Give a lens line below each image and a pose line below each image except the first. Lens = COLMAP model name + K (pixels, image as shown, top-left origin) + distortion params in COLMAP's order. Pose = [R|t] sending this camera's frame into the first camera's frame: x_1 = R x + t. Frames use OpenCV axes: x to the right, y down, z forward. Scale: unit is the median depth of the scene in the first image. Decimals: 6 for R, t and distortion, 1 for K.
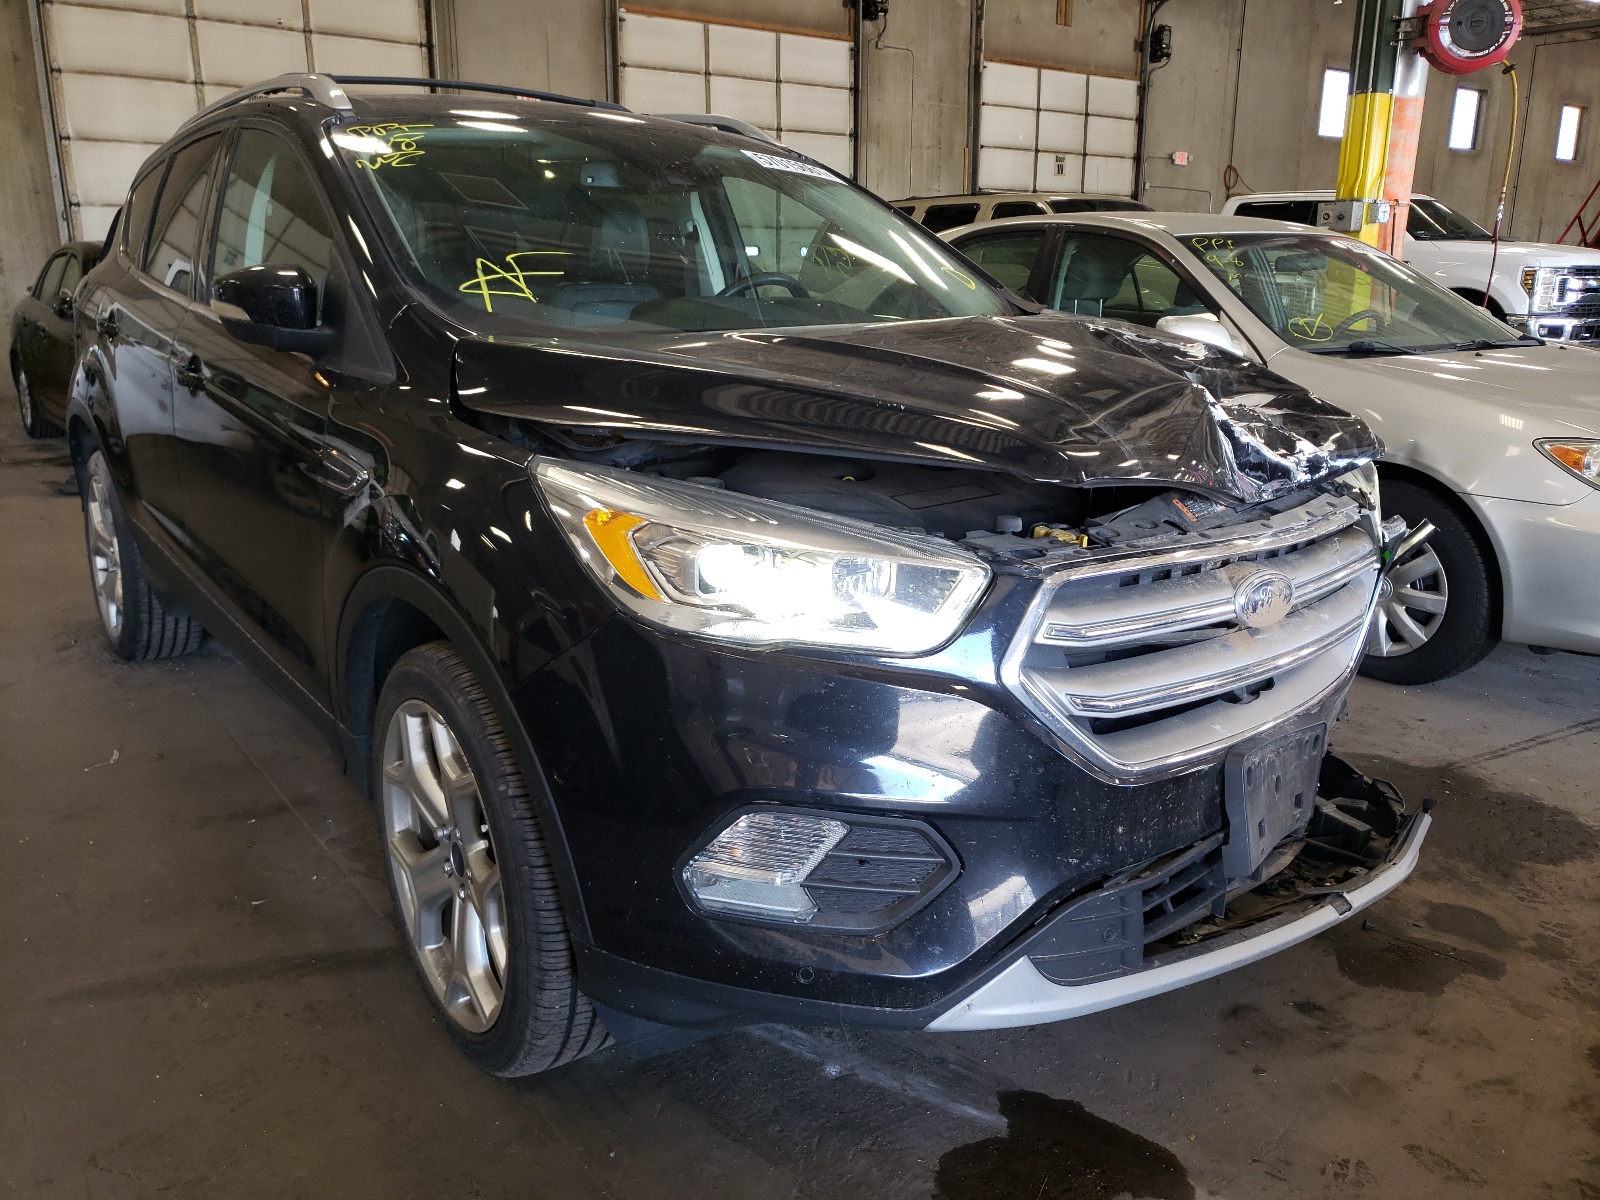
lens RADIAL K [[1314.8, 0, 800.0], [0, 1314.8, 600.0], [0, 0, 1]] dist [0.013246, 0.001439]
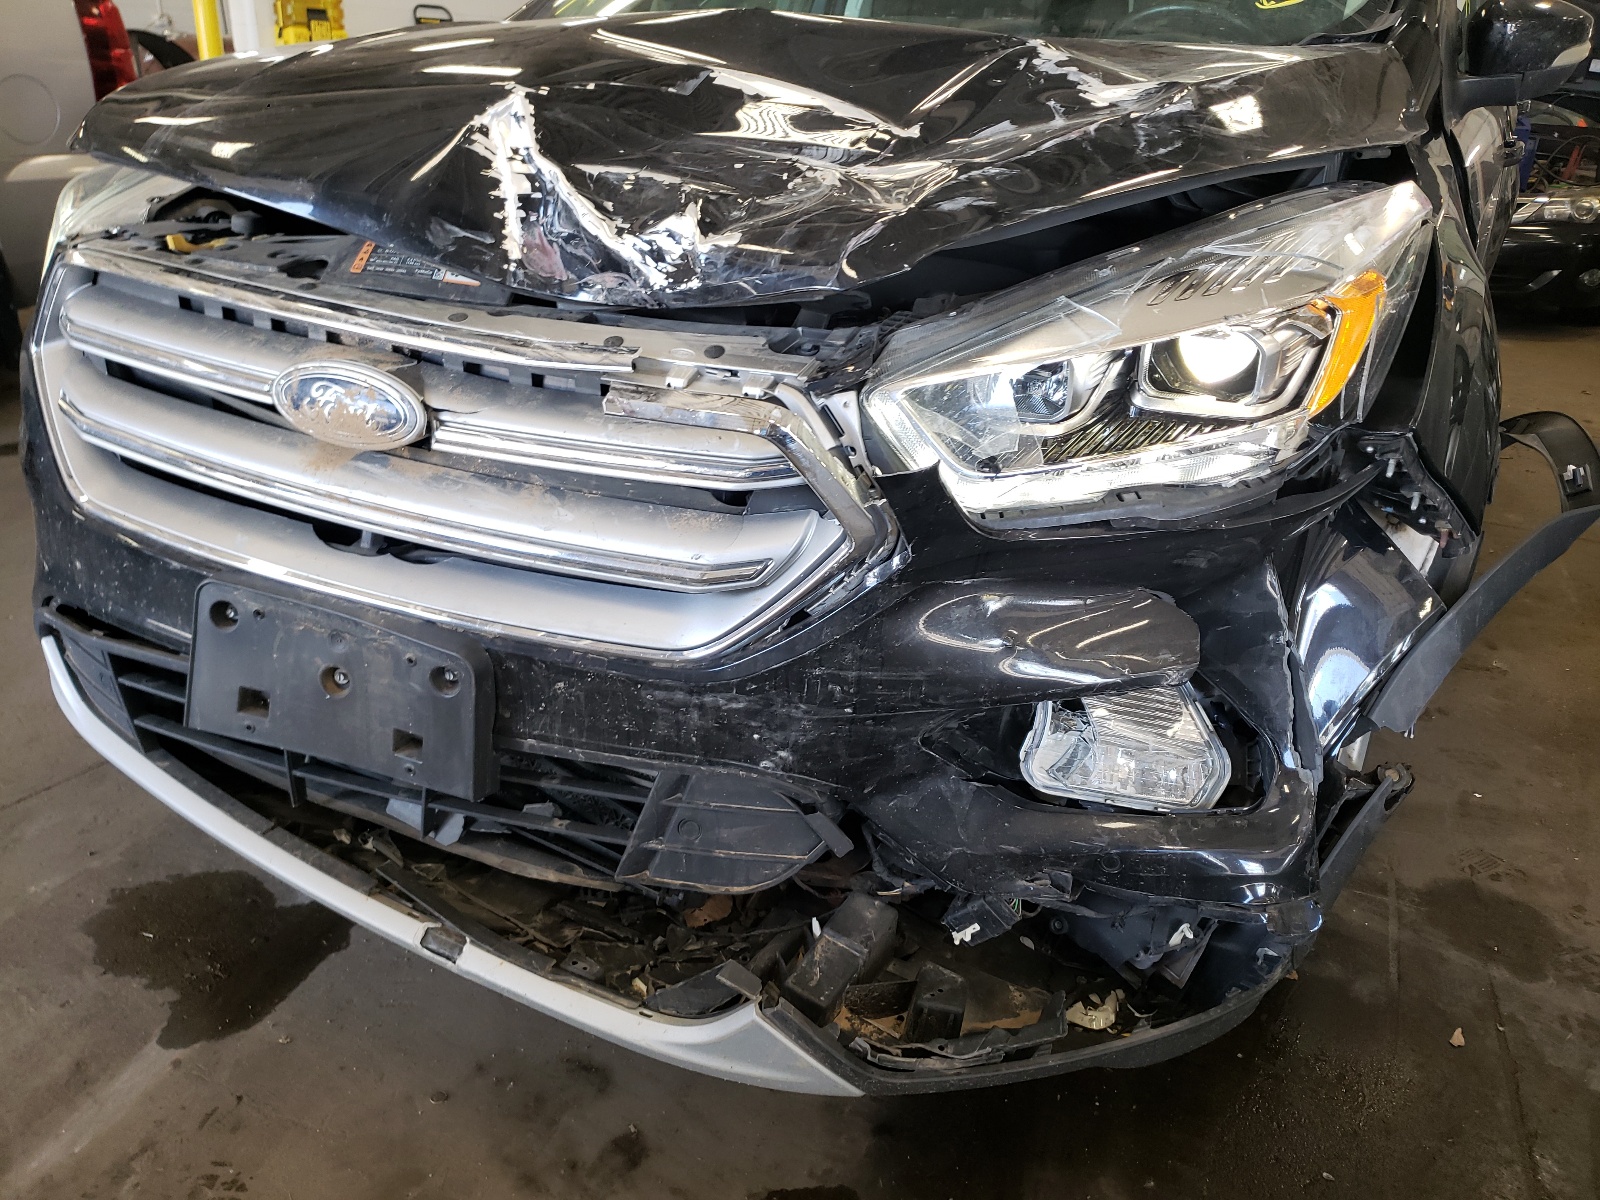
lens RADIAL K [[1277.5, 0, 800.0], [0, 1277.5, 600.0], [0, 0, 1]] dist [0.034002, -0.056599]
pose [[0.399728, 0.363540, -0.841461, 0.925136], [-0.281943, 0.922249, 0.264509, -0.131175], [0.872196, 0.131513, 0.471146, 0.823837]]
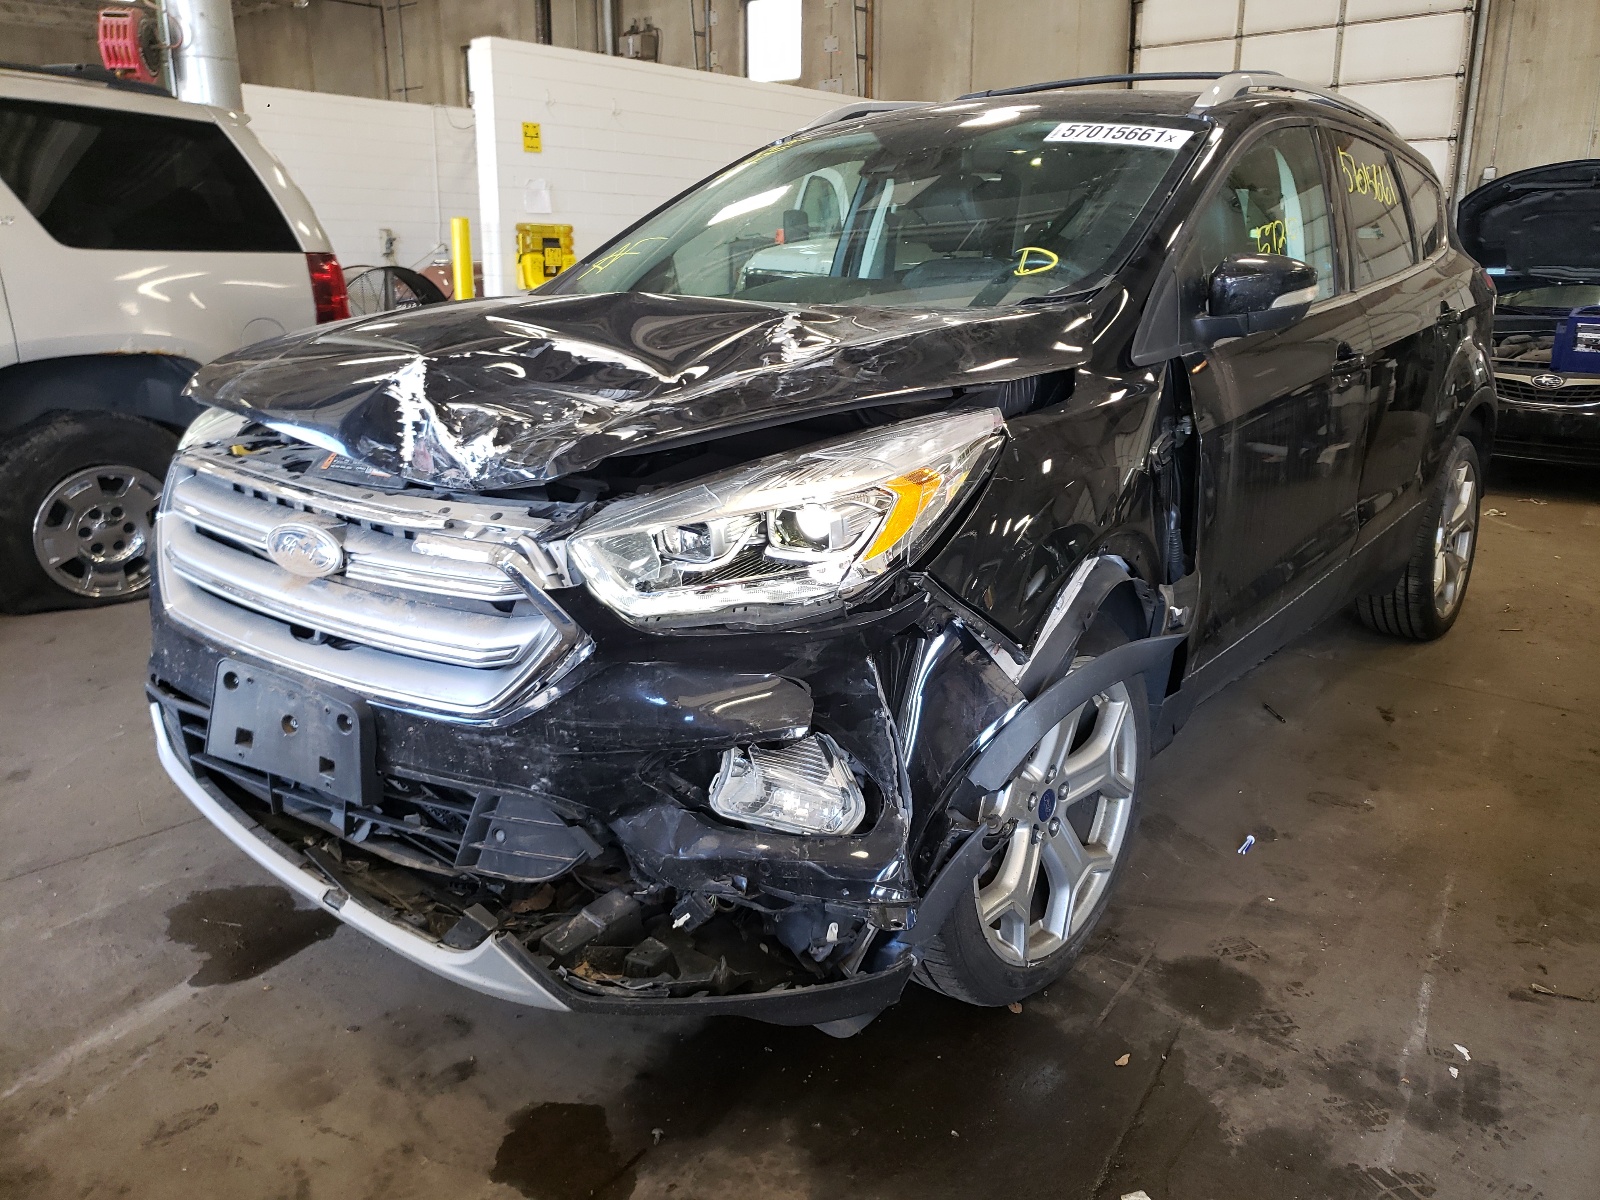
lens RADIAL K [[1314.8, 0, 800.0], [0, 1314.8, 600.0], [0, 0, 1]] dist [0.013246, 0.001439]
pose [[0.213075, 0.247701, -0.945116, 1.321377], [-0.263643, 0.946023, 0.188501, -0.244222], [0.940793, 0.209009, 0.266878, 1.000730]]
